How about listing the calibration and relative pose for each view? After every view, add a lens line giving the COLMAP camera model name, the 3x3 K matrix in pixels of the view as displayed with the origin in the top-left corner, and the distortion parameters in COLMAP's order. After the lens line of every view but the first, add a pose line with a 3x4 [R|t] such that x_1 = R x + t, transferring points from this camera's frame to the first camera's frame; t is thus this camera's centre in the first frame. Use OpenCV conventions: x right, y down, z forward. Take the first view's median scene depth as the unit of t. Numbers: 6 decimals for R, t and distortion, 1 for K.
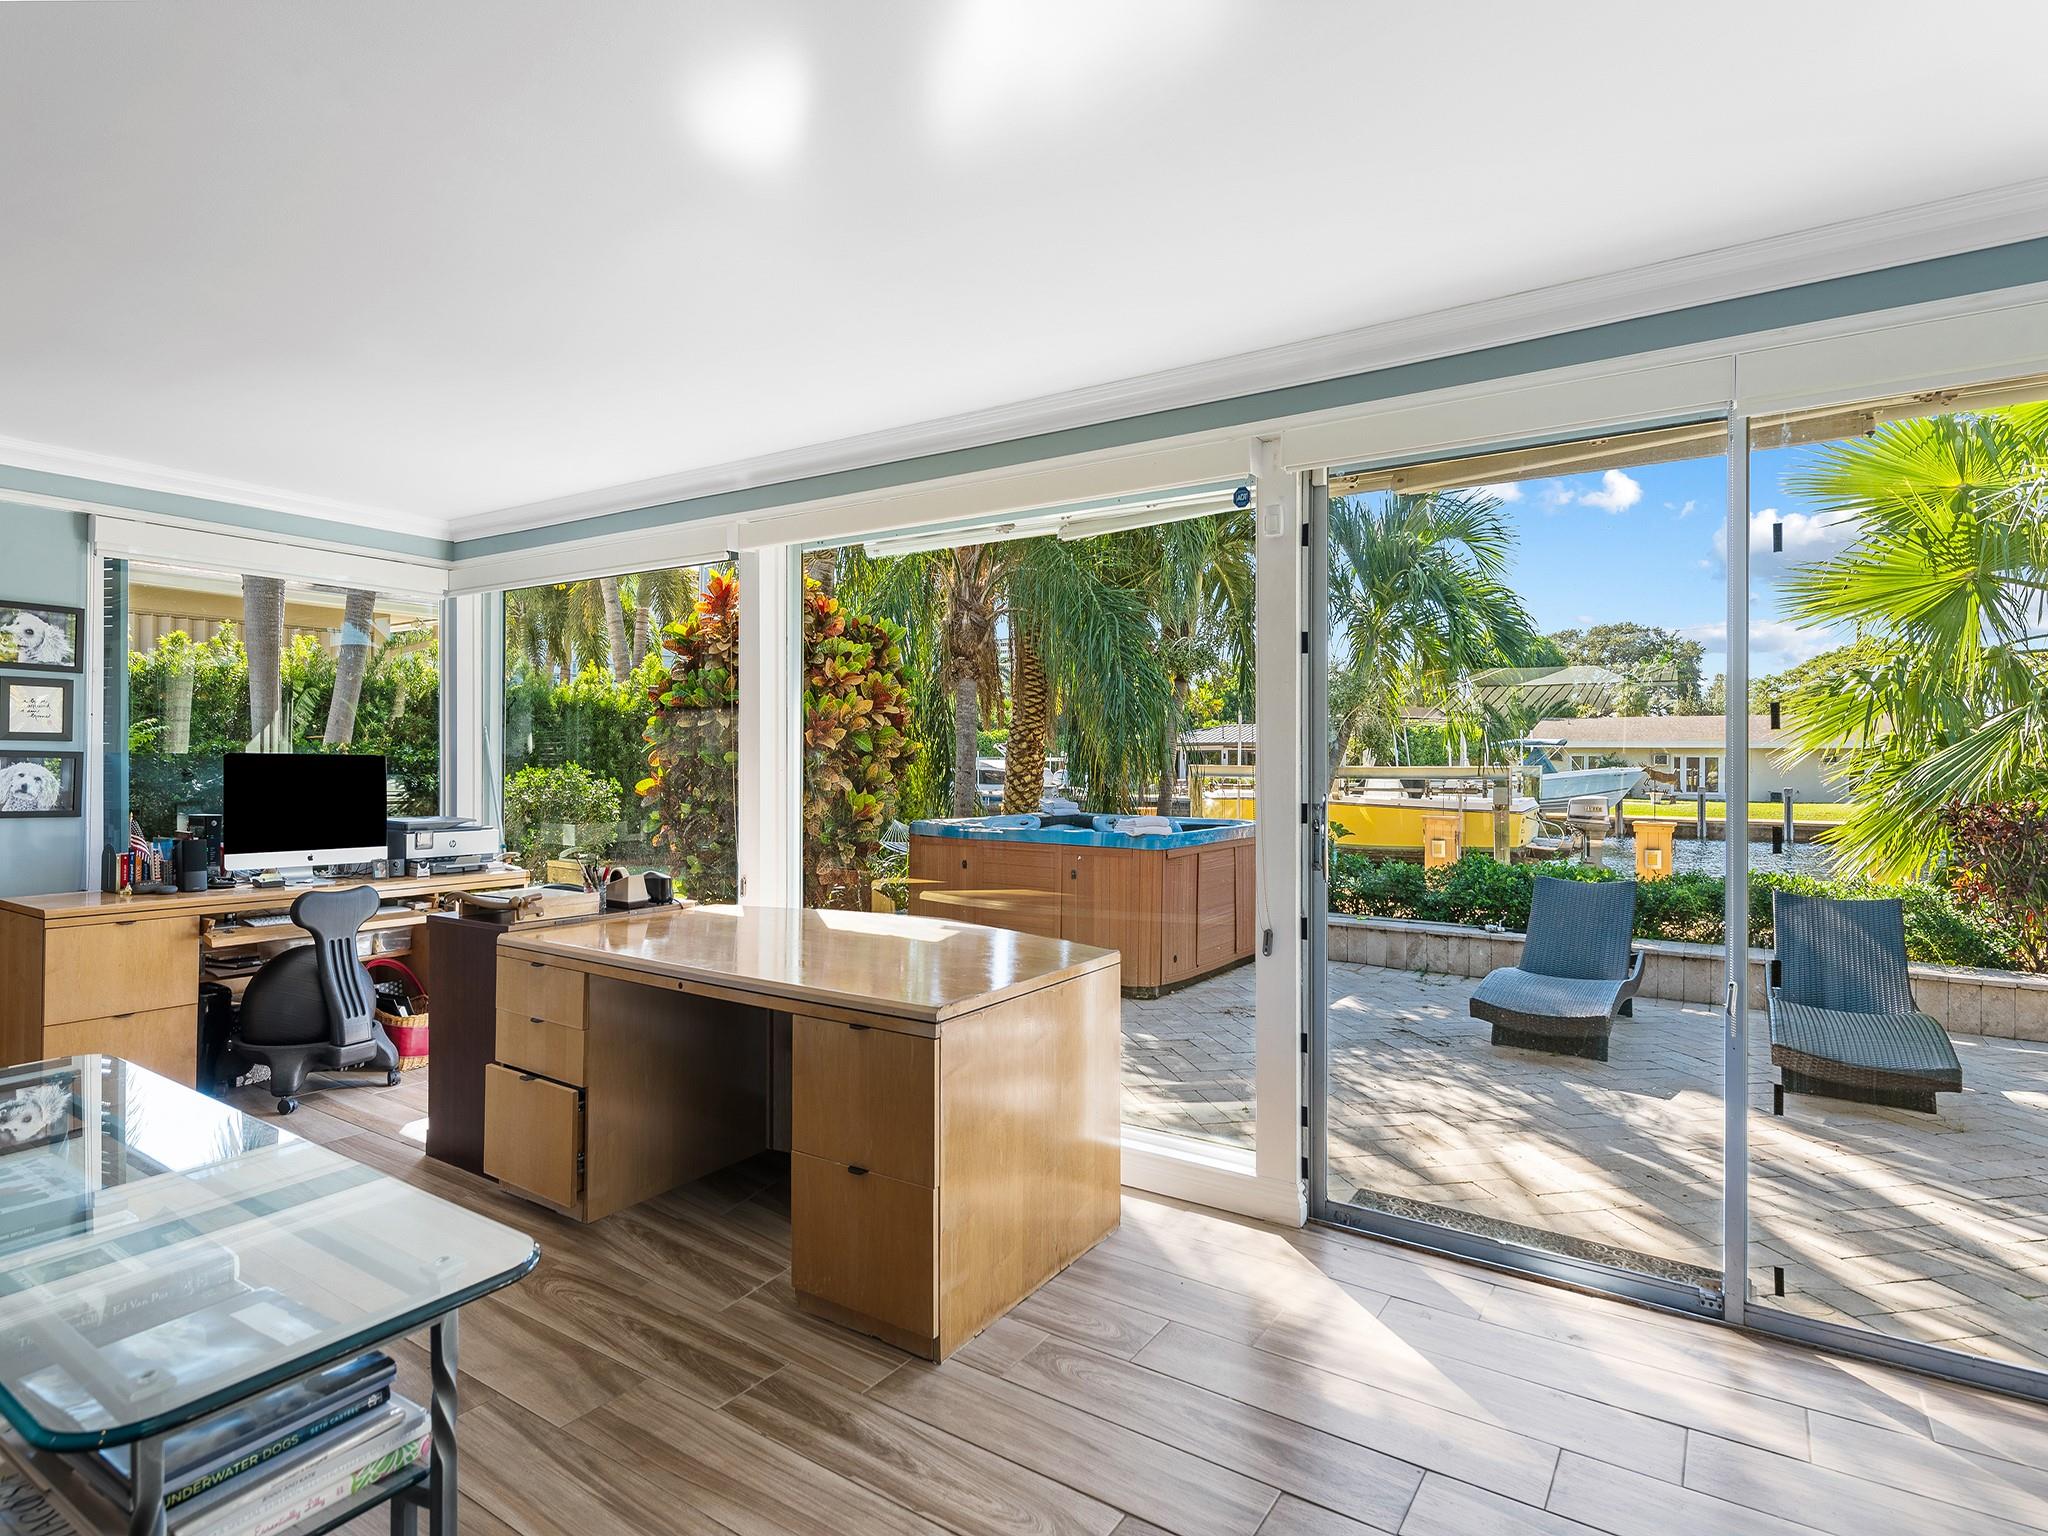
lens RADIAL K [[1071.6, 0, 1026.0], [0, 1071.6, 757.4], [0, 0, 1]] dist [0.002220, -0.002997]
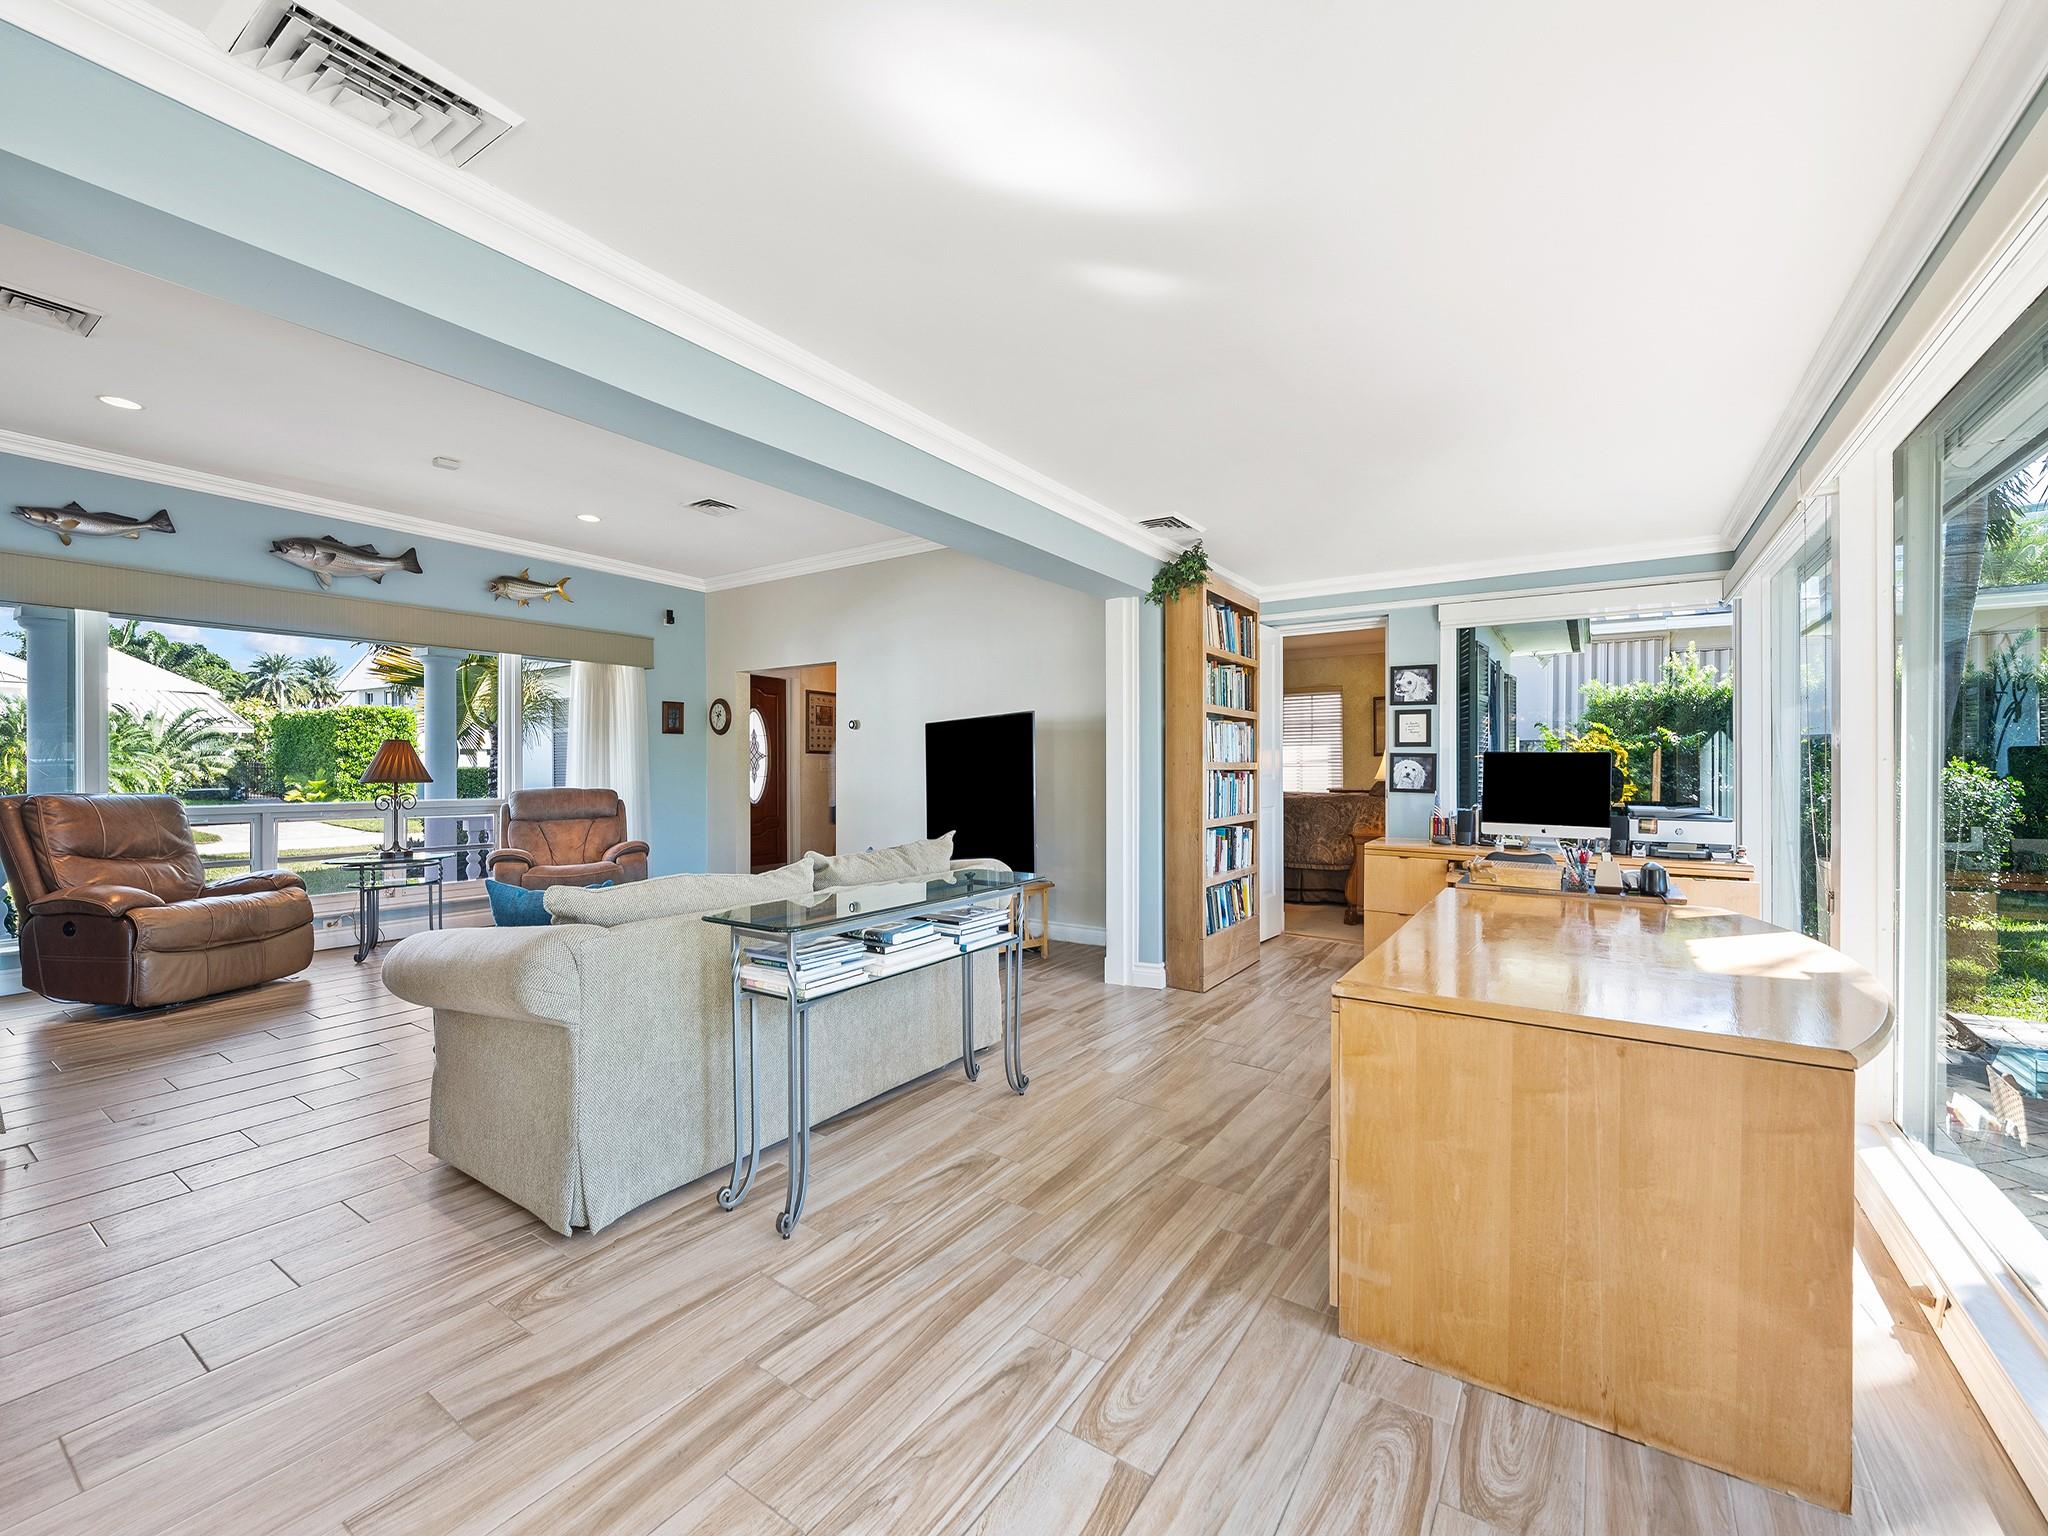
lens RADIAL K [[846.7, 0, 1030.5], [0, 846.7, 770.0], [0, 0, 1]] dist [-0.001857, -0.000617]
pose [[-0.007884, 0.001772, -0.999967, 0.351364], [0.002851, 0.999994, 0.001749, 0.014372], [0.999965, -0.002837, -0.007889, 0.351002]]
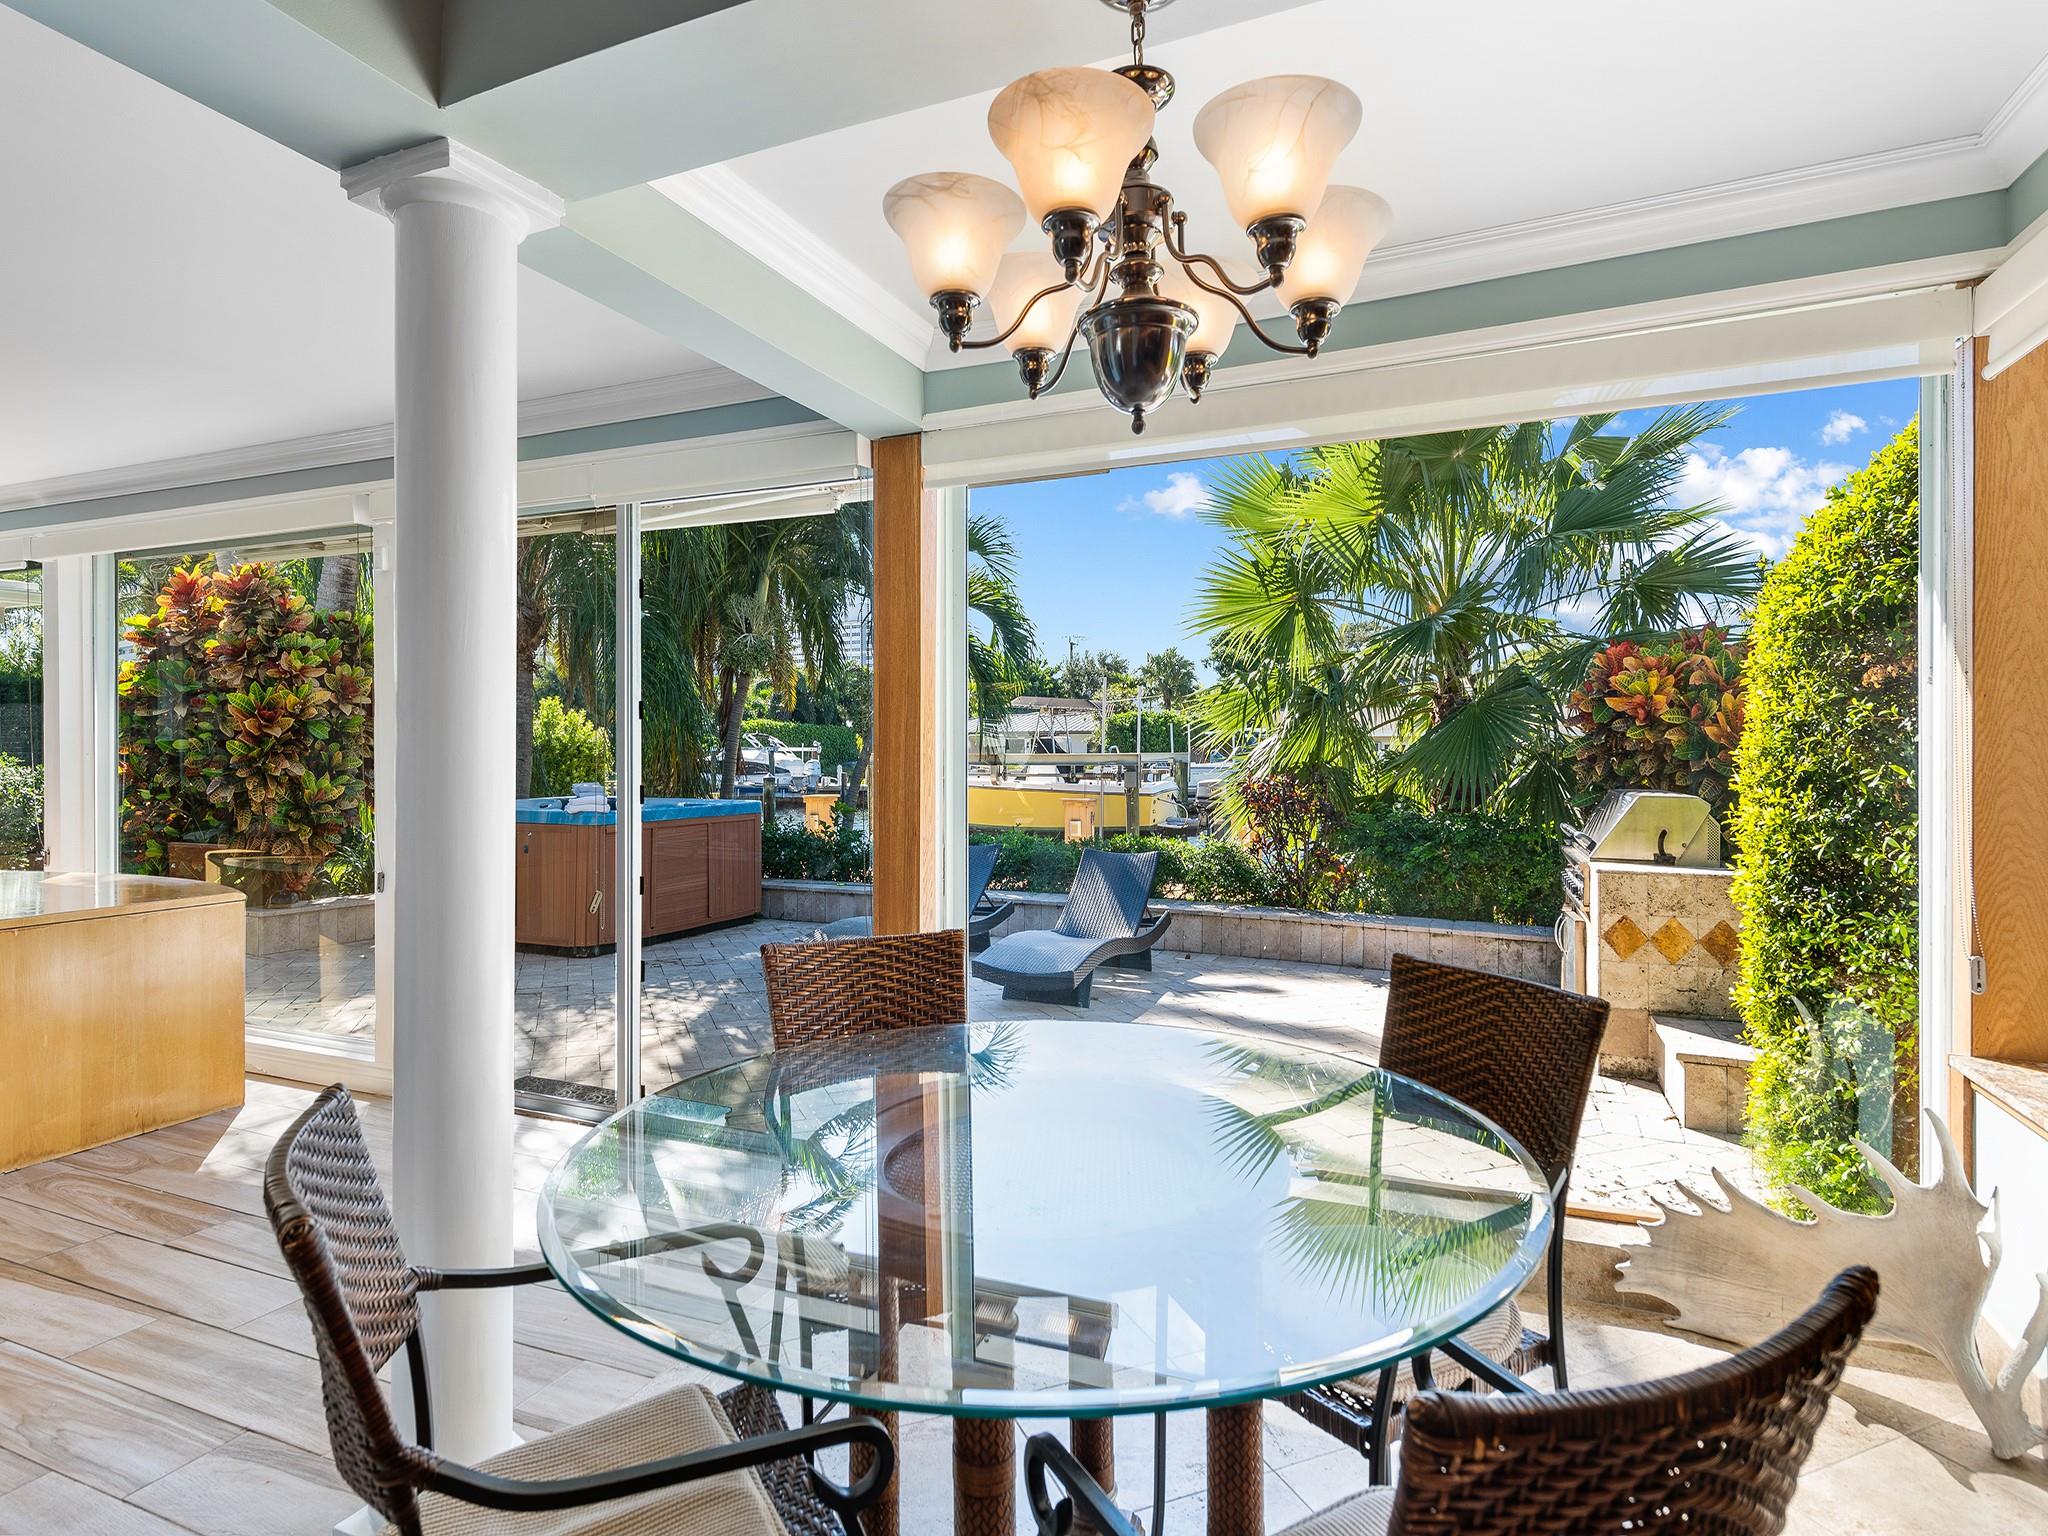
lens RADIAL K [[1071.6, 0, 1037.9], [0, 1071.6, 757.7], [0, 0, 1]] dist [0.002220, -0.002997]
pose [[0.980860, -0.003449, 0.194682, 0.489988], [0.001610, 0.999953, 0.009603, 0.005811], [-0.194706, -0.009106, 0.980819, -0.283886]]
